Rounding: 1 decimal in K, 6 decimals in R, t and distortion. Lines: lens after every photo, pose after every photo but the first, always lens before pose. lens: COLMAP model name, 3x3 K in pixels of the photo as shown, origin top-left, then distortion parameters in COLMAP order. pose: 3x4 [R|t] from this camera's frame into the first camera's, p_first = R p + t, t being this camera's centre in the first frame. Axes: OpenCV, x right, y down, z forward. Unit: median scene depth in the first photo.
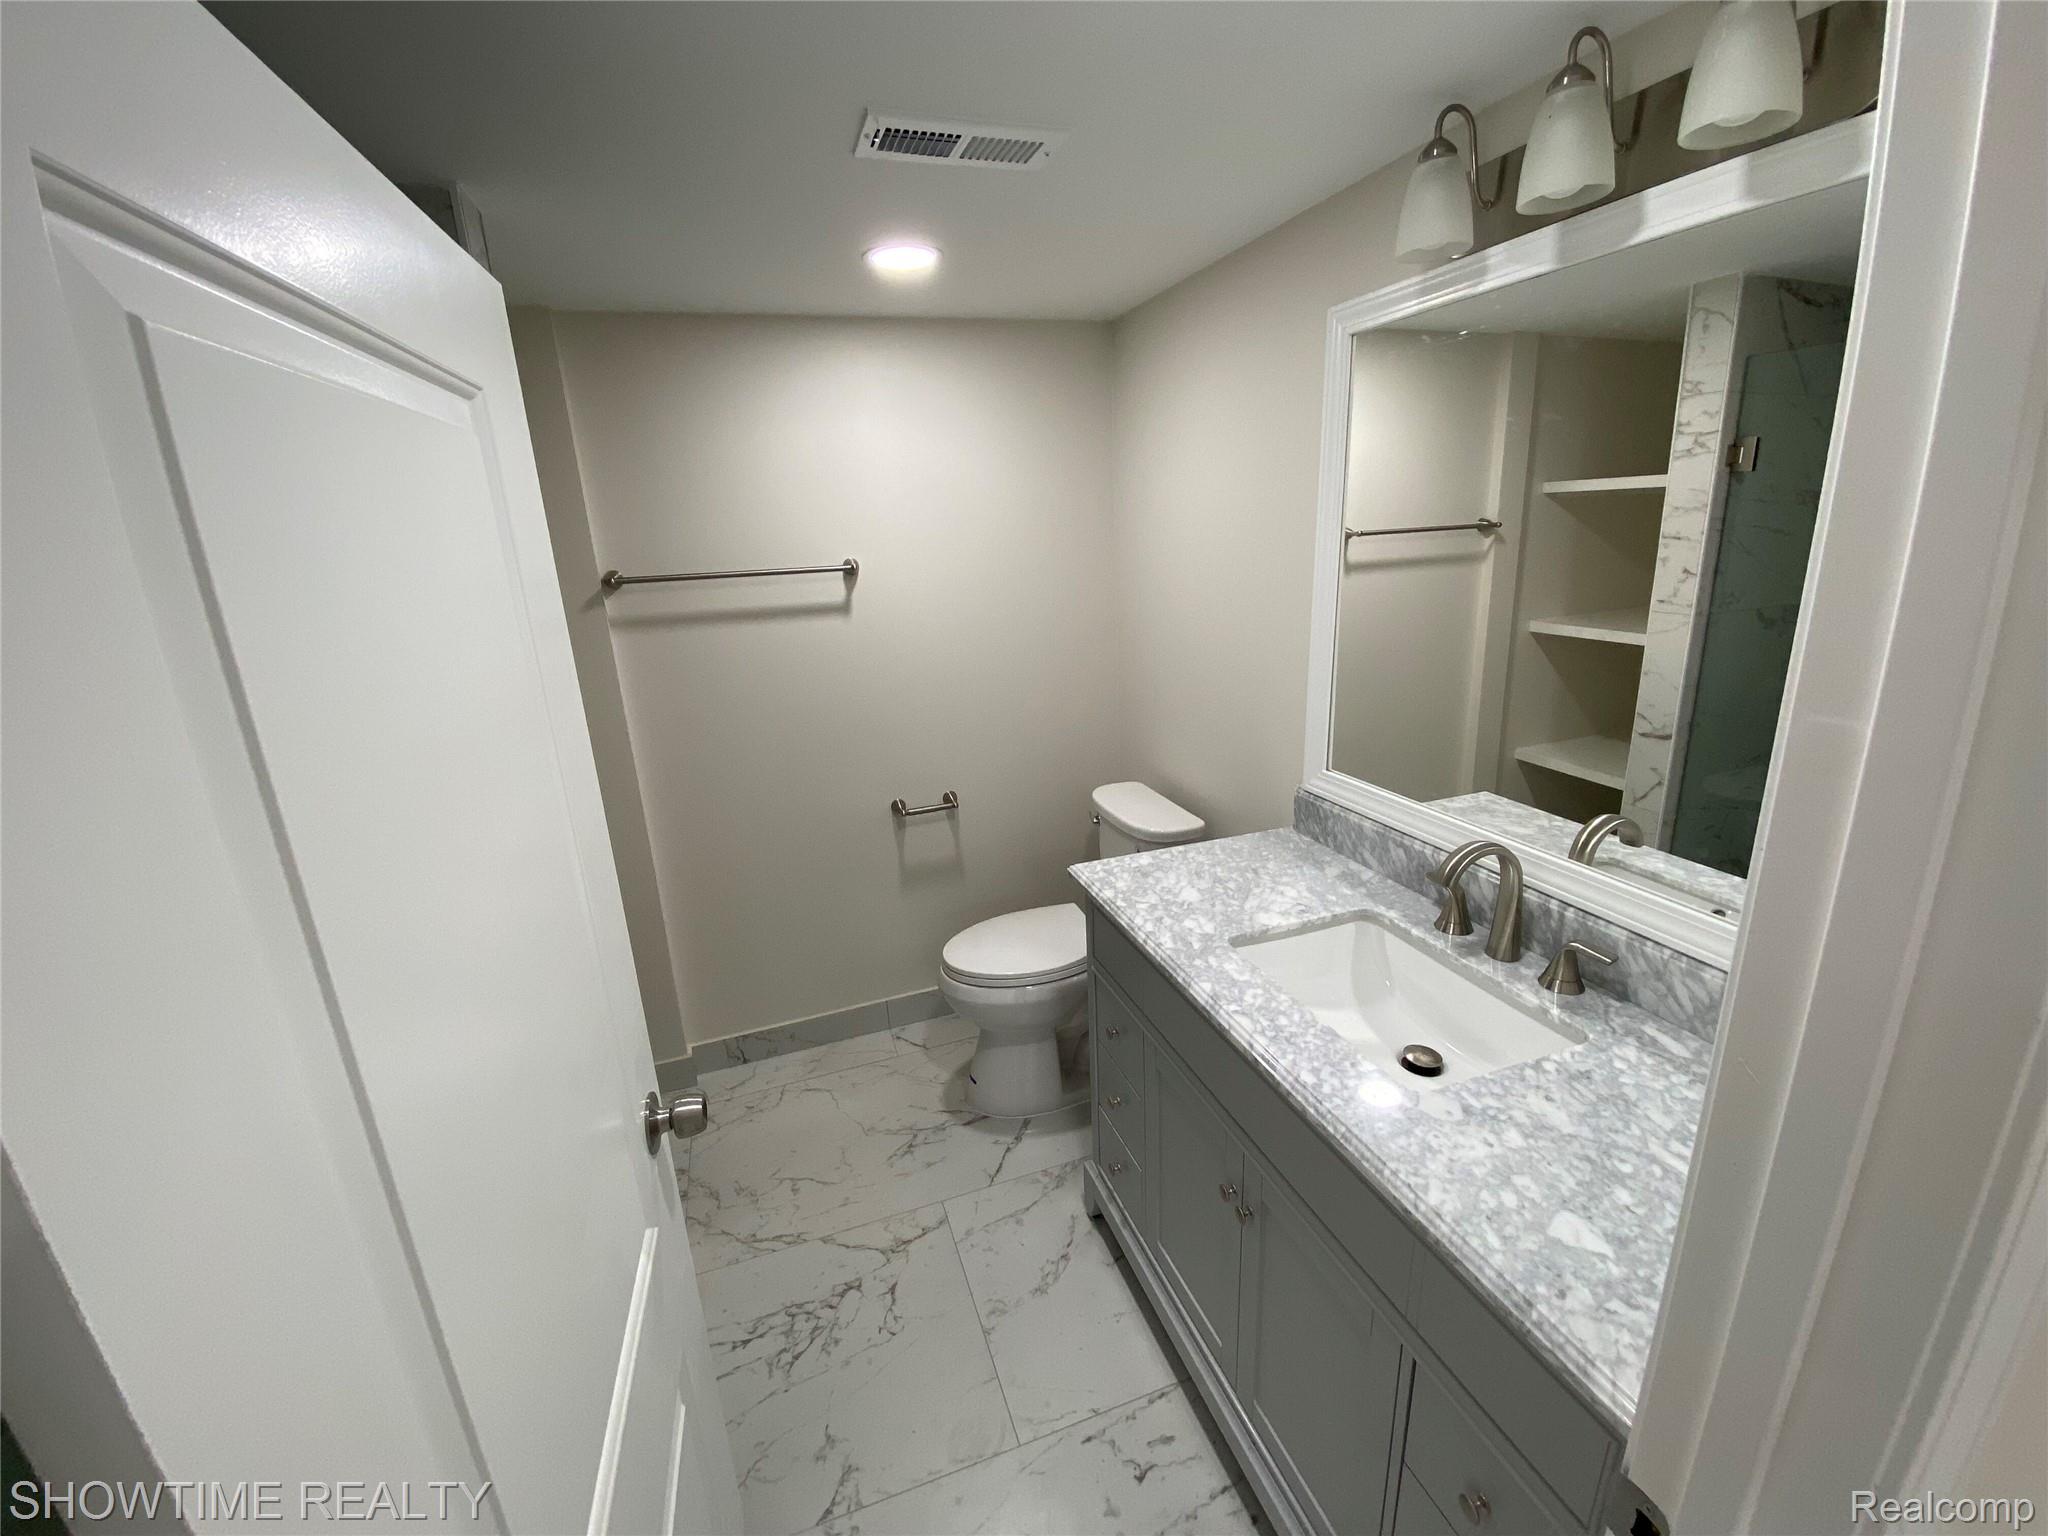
lens RADIAL K [[821.1, 0, 1021.6], [0, 821.1, 764.8], [0, 0, 1]] dist [0.032824, -0.021929]
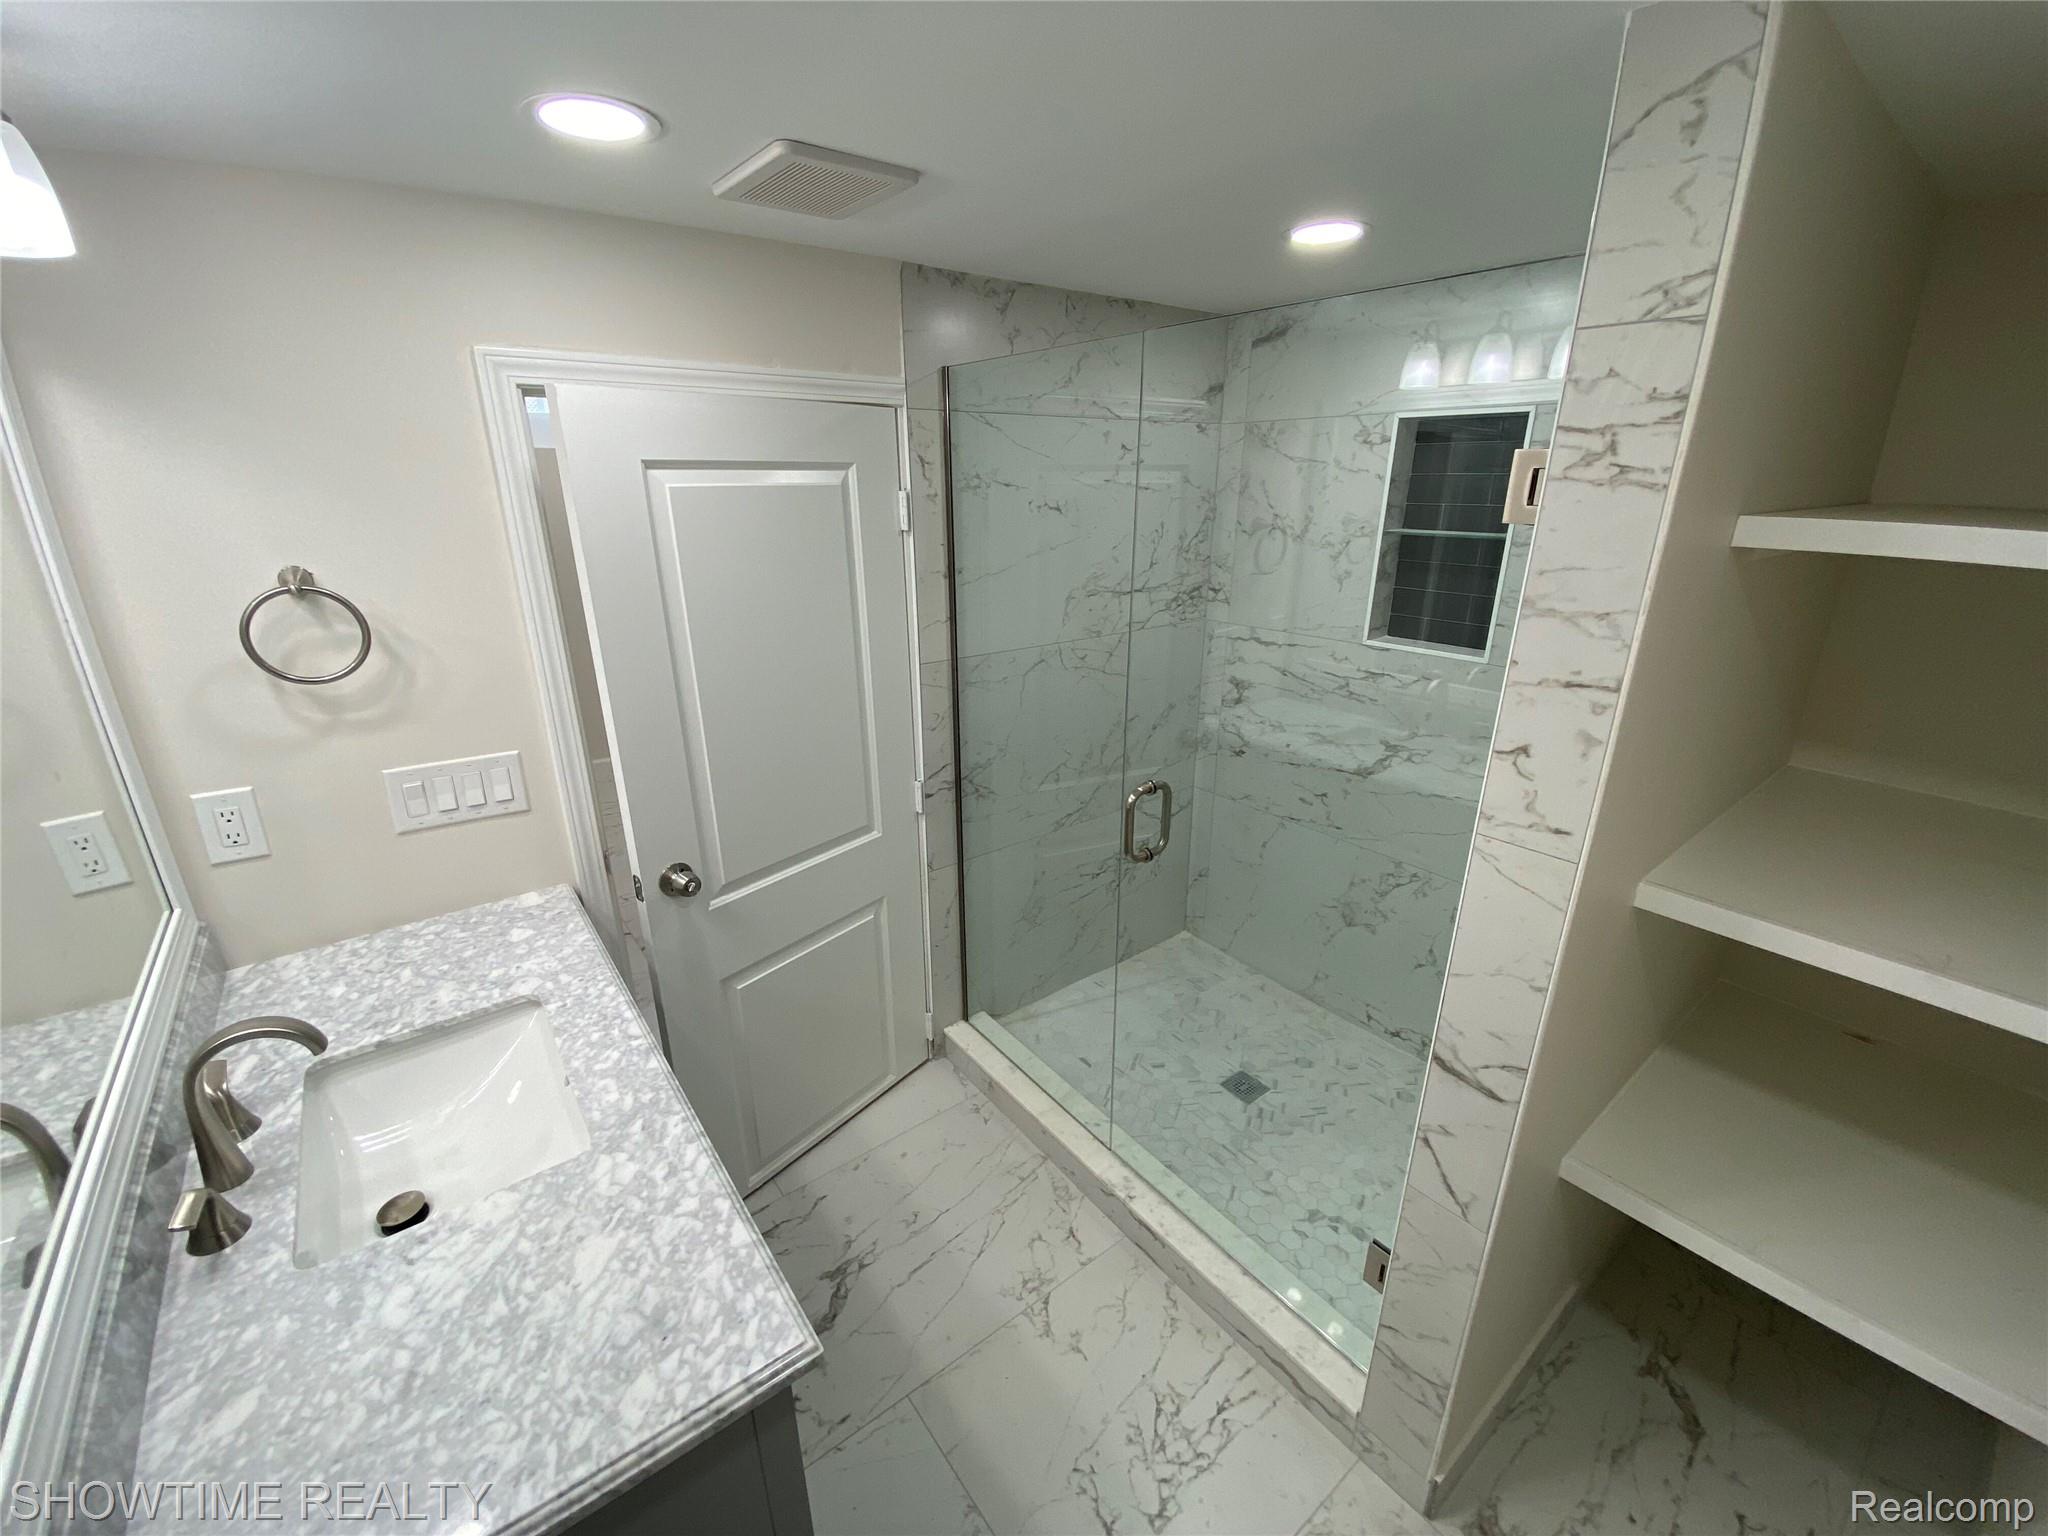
lens RADIAL K [[821.1, 0, 1021.6], [0, 821.1, 764.8], [0, 0, 1]] dist [0.032824, -0.021929]
pose [[-0.942941, 0.164772, -0.289332, 0.032665], [-0.036861, 0.811966, 0.582540, -0.456564], [0.330914, 0.559966, -0.759562, 1.305520]]
